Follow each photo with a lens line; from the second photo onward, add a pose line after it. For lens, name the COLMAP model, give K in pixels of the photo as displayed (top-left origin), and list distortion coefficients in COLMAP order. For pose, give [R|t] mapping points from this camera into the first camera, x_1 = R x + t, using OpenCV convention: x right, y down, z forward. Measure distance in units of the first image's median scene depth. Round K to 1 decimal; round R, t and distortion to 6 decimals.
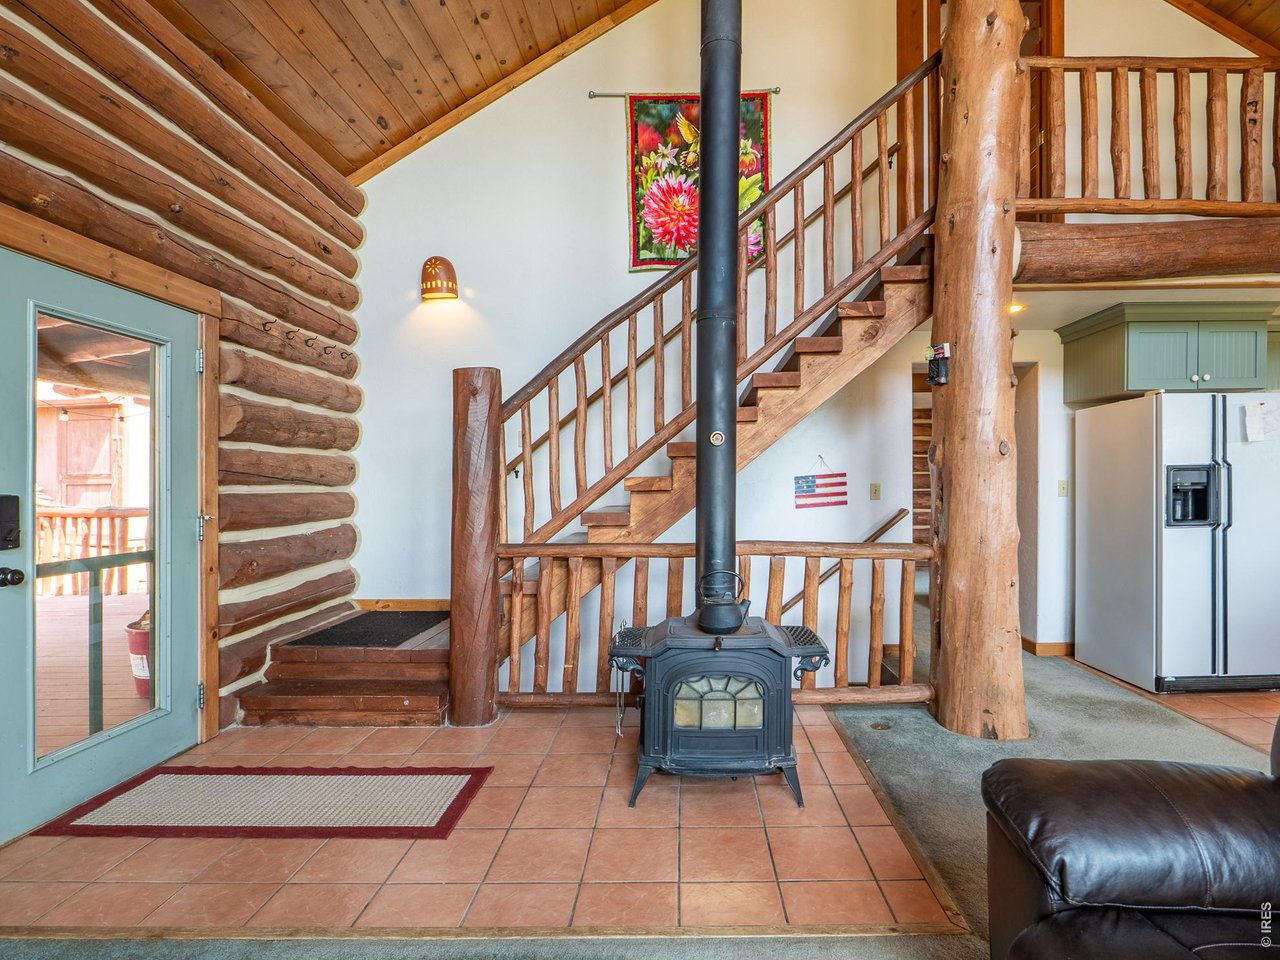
lens RADIAL K [[625.6, 0, 692.1], [0, 625.6, 481.5], [0, 0, 1]] dist [-0.006043, -0.001829]
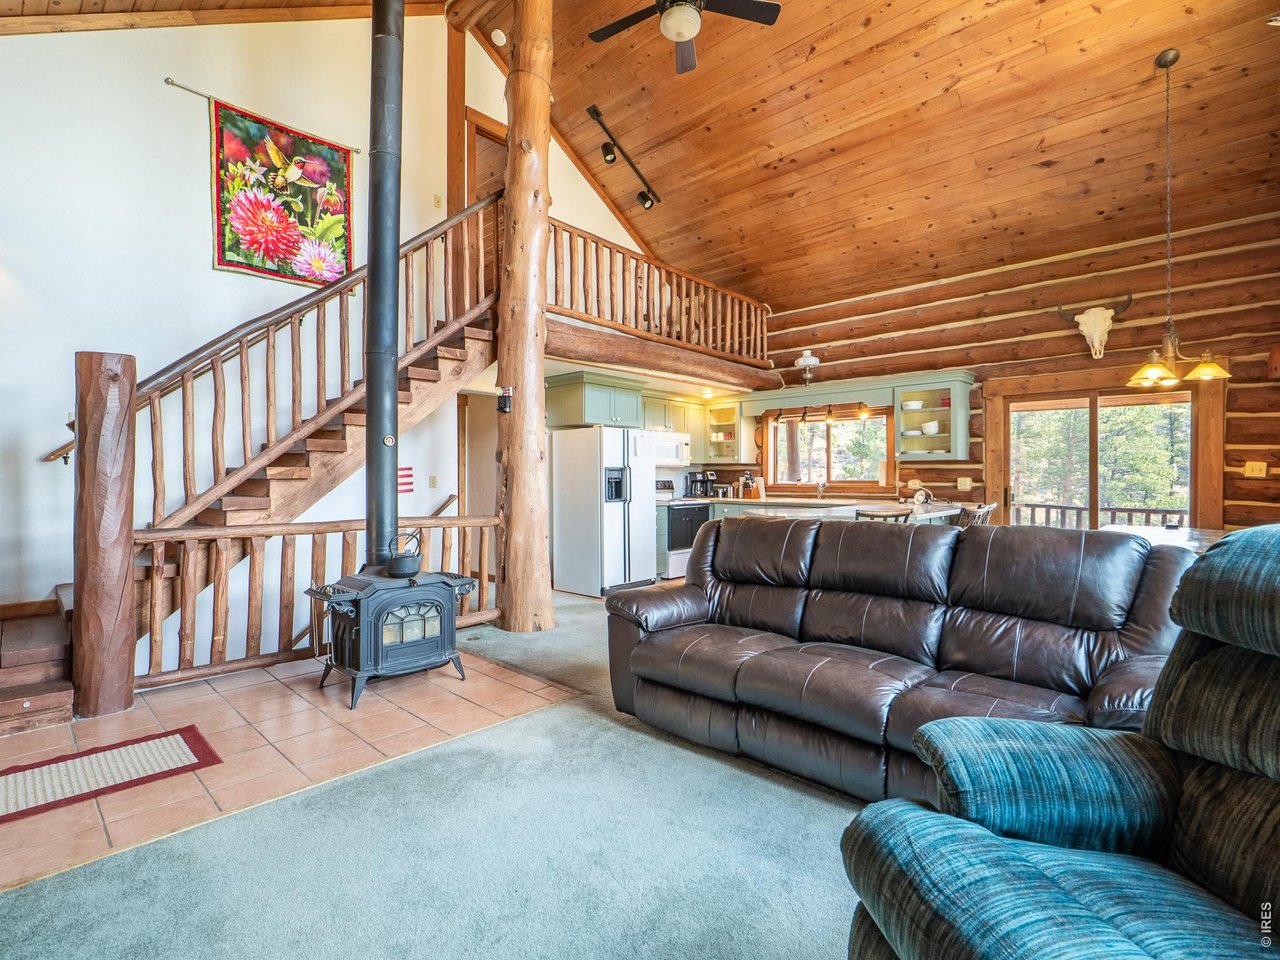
lens RADIAL K [[609.4, 0, 635.8], [0, 609.4, 432.9], [0, 0, 1]] dist [-0.008889, -0.000508]
pose [[0.683508, 0.064316, 0.727104, -0.446222], [-0.012533, 0.996998, -0.076409, 0.007293], [-0.729835, 0.043113, 0.682262, -0.252496]]
